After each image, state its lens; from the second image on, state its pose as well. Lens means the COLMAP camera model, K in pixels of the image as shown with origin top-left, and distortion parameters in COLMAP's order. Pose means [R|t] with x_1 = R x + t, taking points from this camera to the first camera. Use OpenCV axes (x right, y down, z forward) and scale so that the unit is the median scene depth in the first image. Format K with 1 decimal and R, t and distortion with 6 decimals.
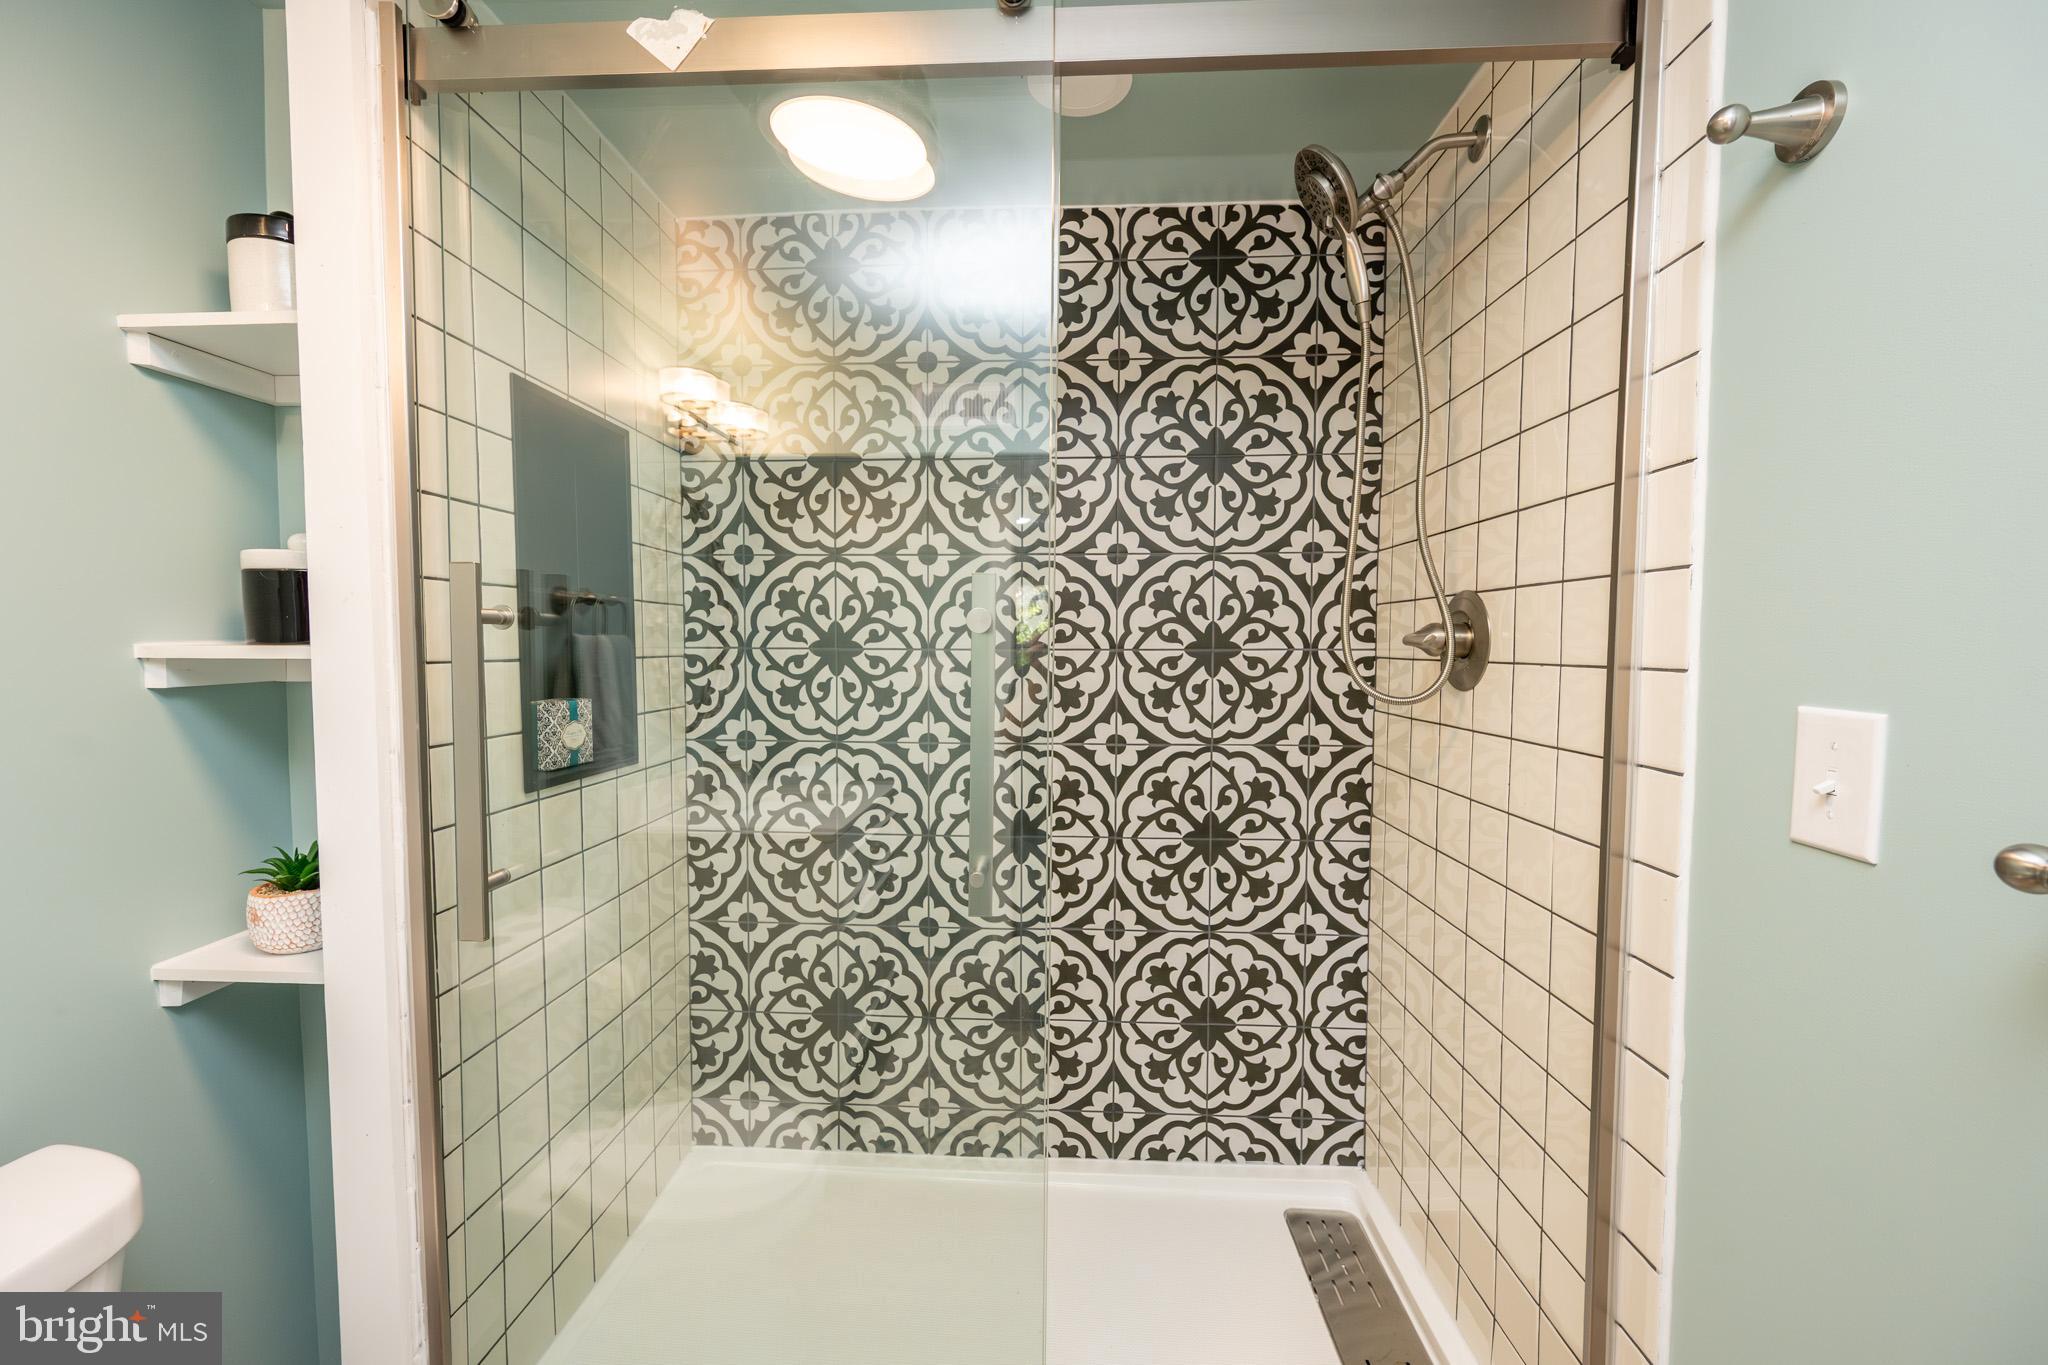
lens RADIAL K [[840.6, 0, 1010.2], [0, 840.6, 682.8], [0, 0, 1]] dist [-0.001403, -0.000336]
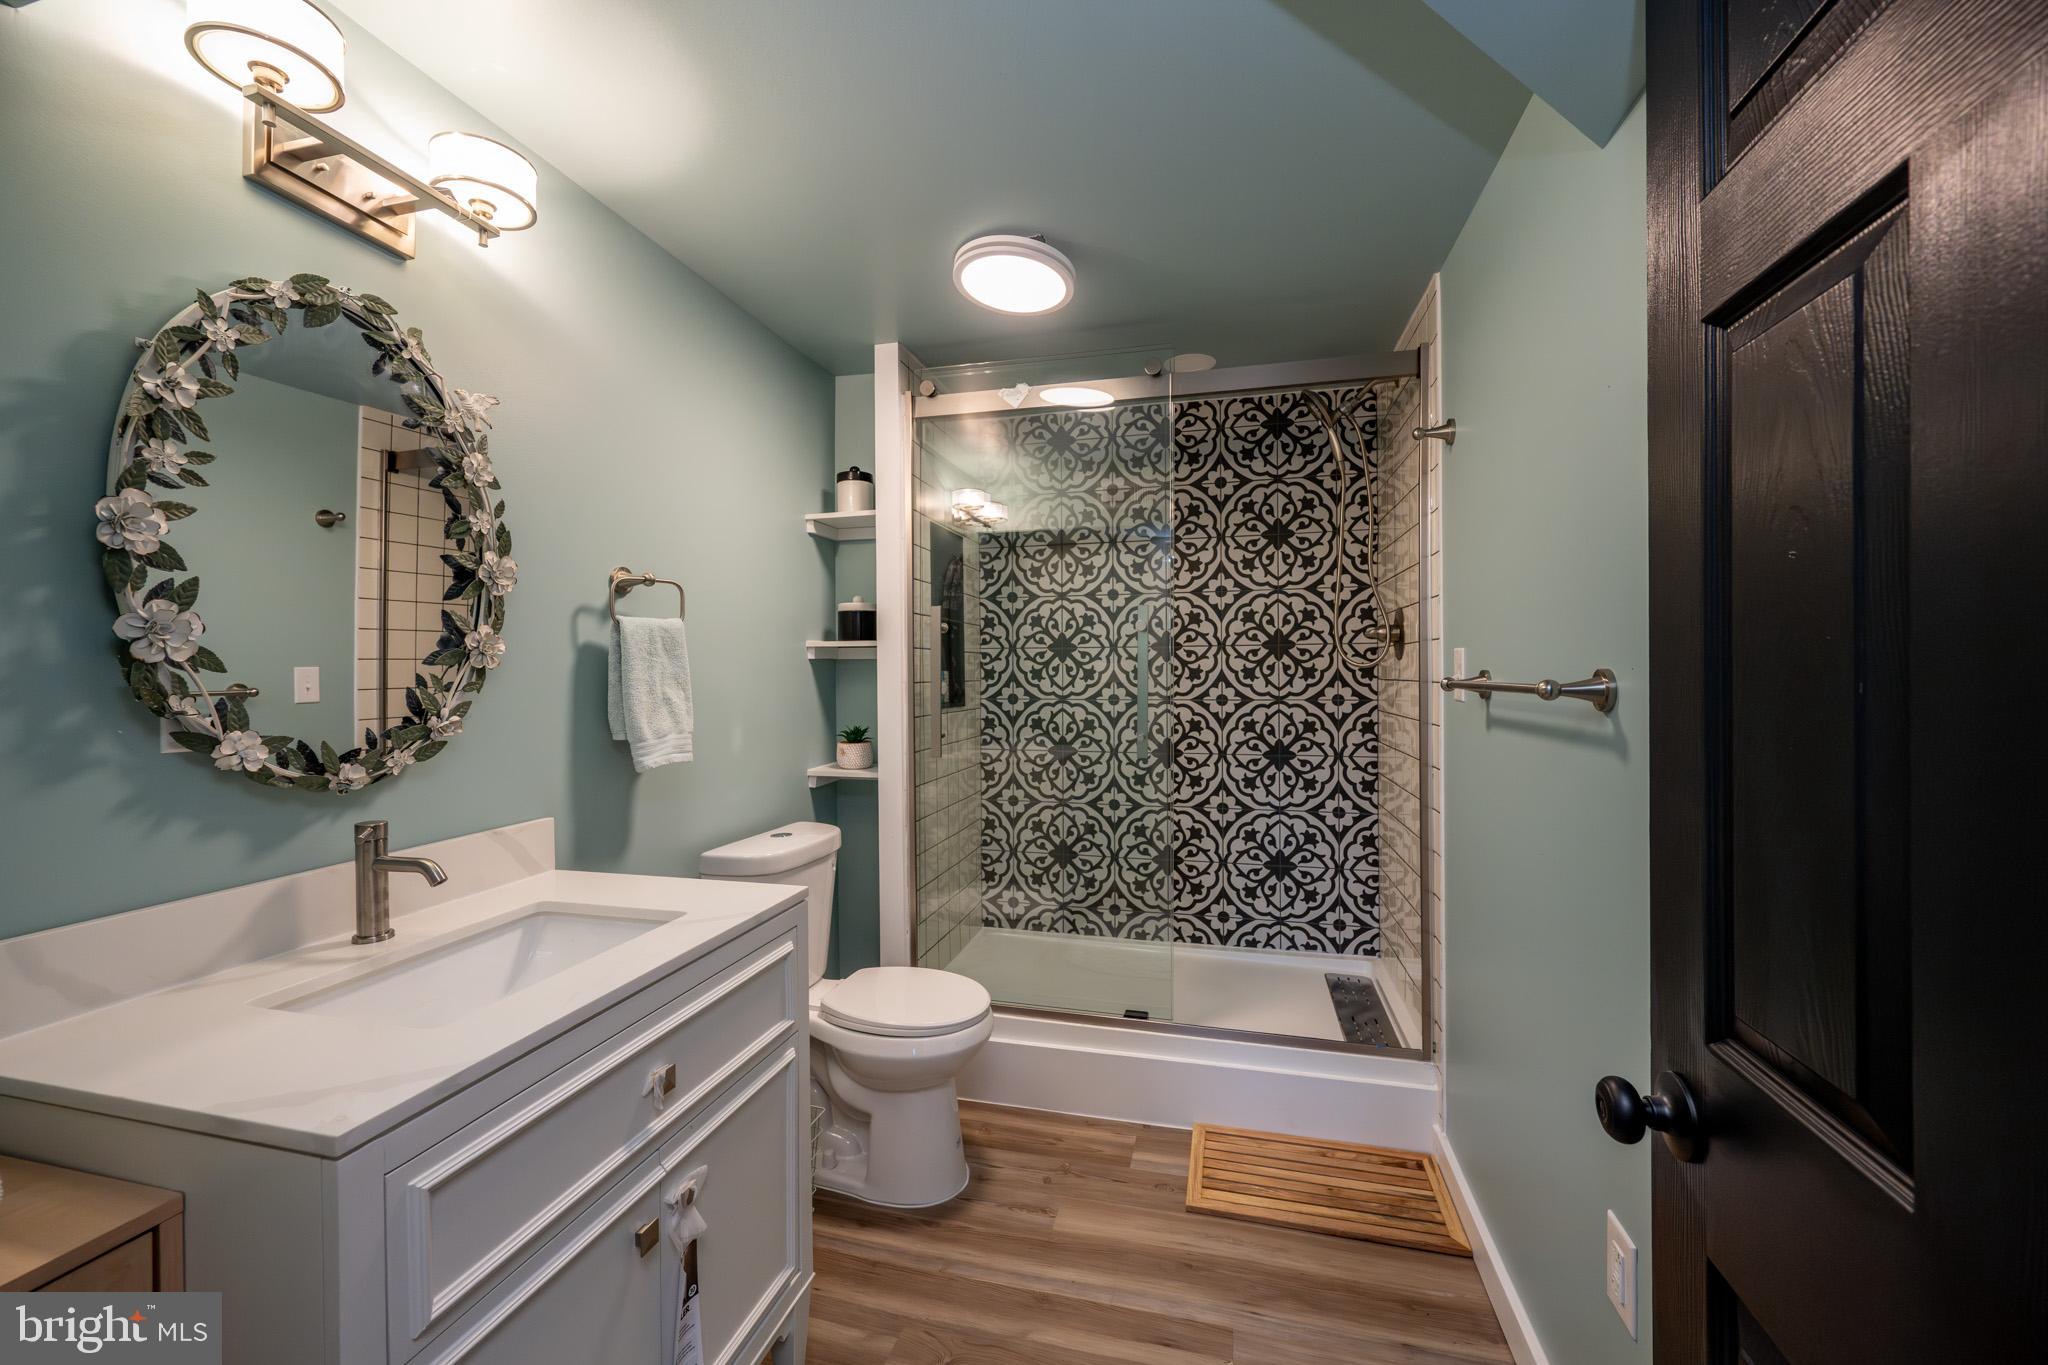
lens RADIAL K [[840.6, 0, 1010.2], [0, 840.6, 682.8], [0, 0, 1]] dist [-0.001403, -0.000336]
pose [[0.980693, -0.006935, -0.195432, 0.035912], [0.000643, 0.999480, -0.032243, 0.092960], [0.195553, 0.031495, 0.980187, -0.791703]]
